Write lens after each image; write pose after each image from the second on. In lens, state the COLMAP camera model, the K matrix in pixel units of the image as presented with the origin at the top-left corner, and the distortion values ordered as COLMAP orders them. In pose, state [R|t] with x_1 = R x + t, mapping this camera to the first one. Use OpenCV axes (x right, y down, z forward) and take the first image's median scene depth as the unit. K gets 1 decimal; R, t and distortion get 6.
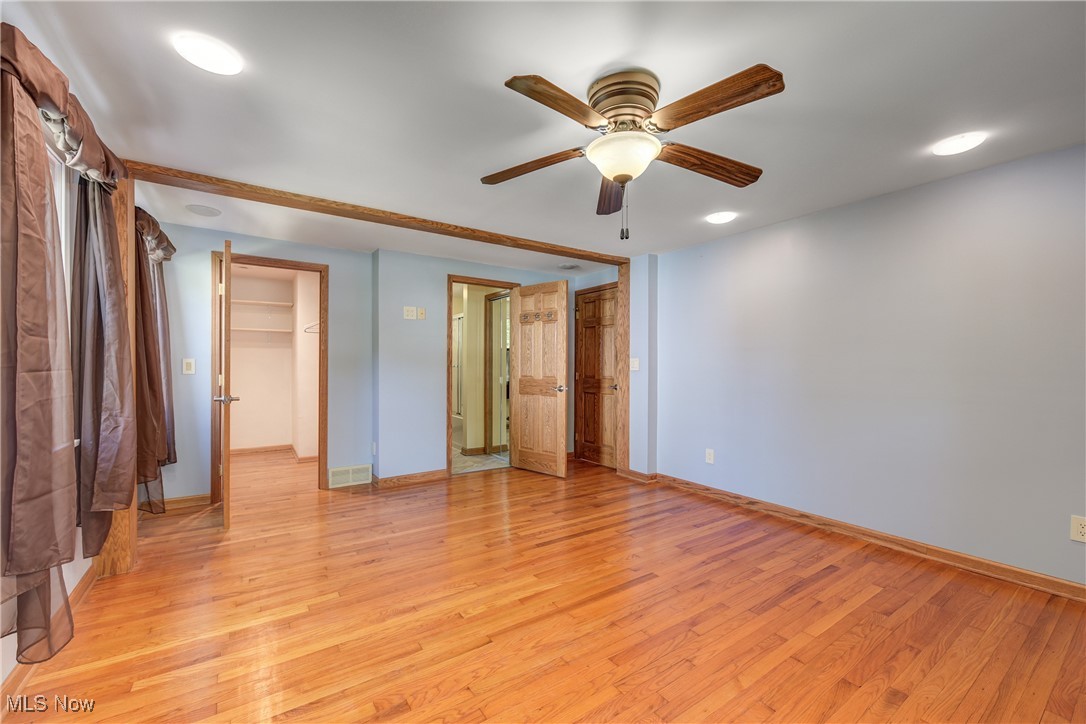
lens RADIAL K [[433.5, 0, 542.3], [0, 433.5, 366.0], [0, 0, 1]] dist [-0.008820, -0.000380]
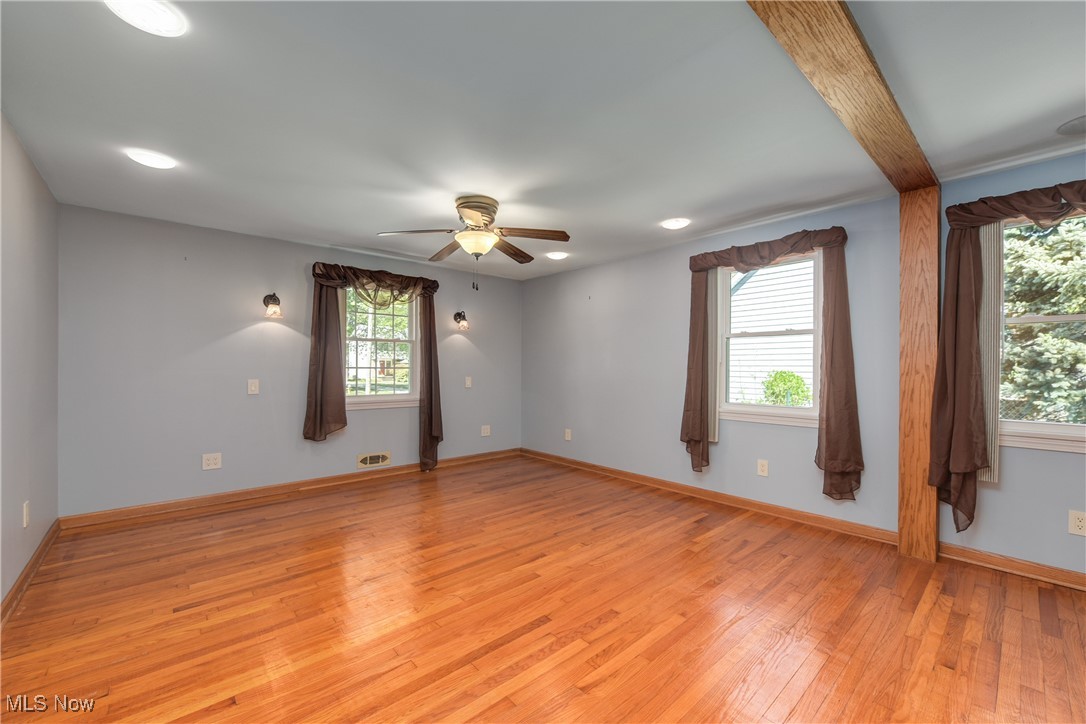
lens RADIAL K [[433.5, 0, 540.0], [0, 433.5, 365.9], [0, 0, 1]] dist [-0.008820, -0.000380]
pose [[-0.992082, -0.010578, -0.125147, 0.088864], [-0.010905, 0.999939, 0.001929, -0.001412], [0.125119, 0.003278, -0.992136, 1.592641]]
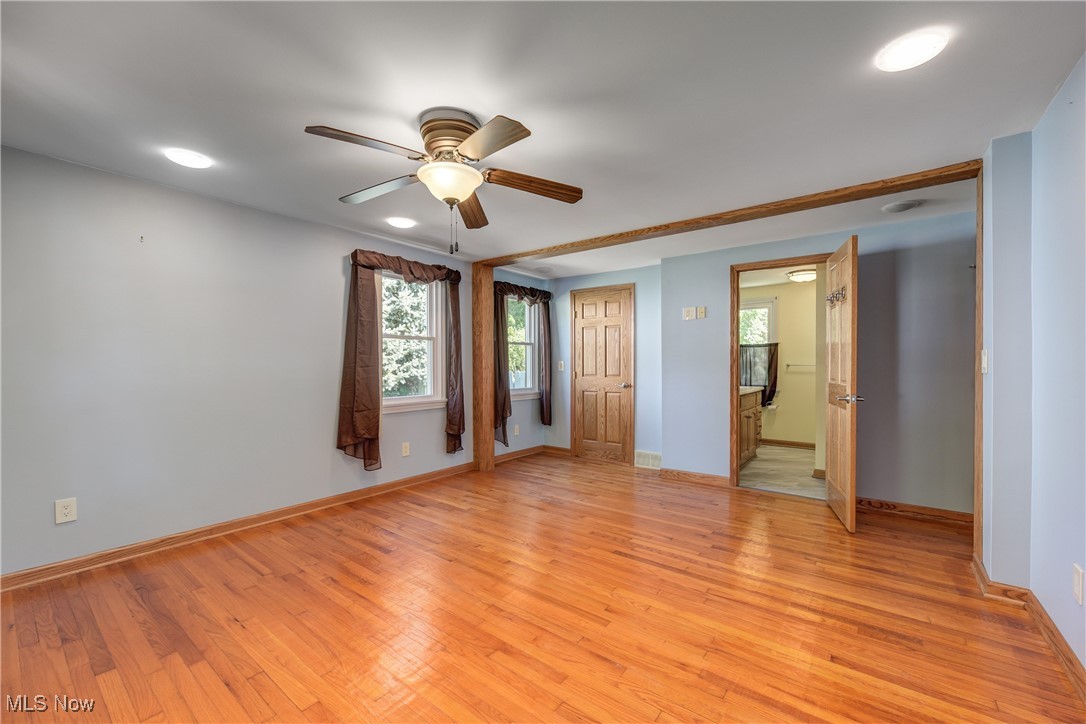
lens RADIAL K [[433.5, 0, 545.4], [0, 433.5, 364.6], [0, 0, 1]] dist [-0.008820, -0.000380]
pose [[0.316218, -0.005039, -0.948673, 0.797886], [0.000509, 0.999987, -0.005142, 0.004288], [0.948686, 0.001143, 0.316217, 0.513936]]
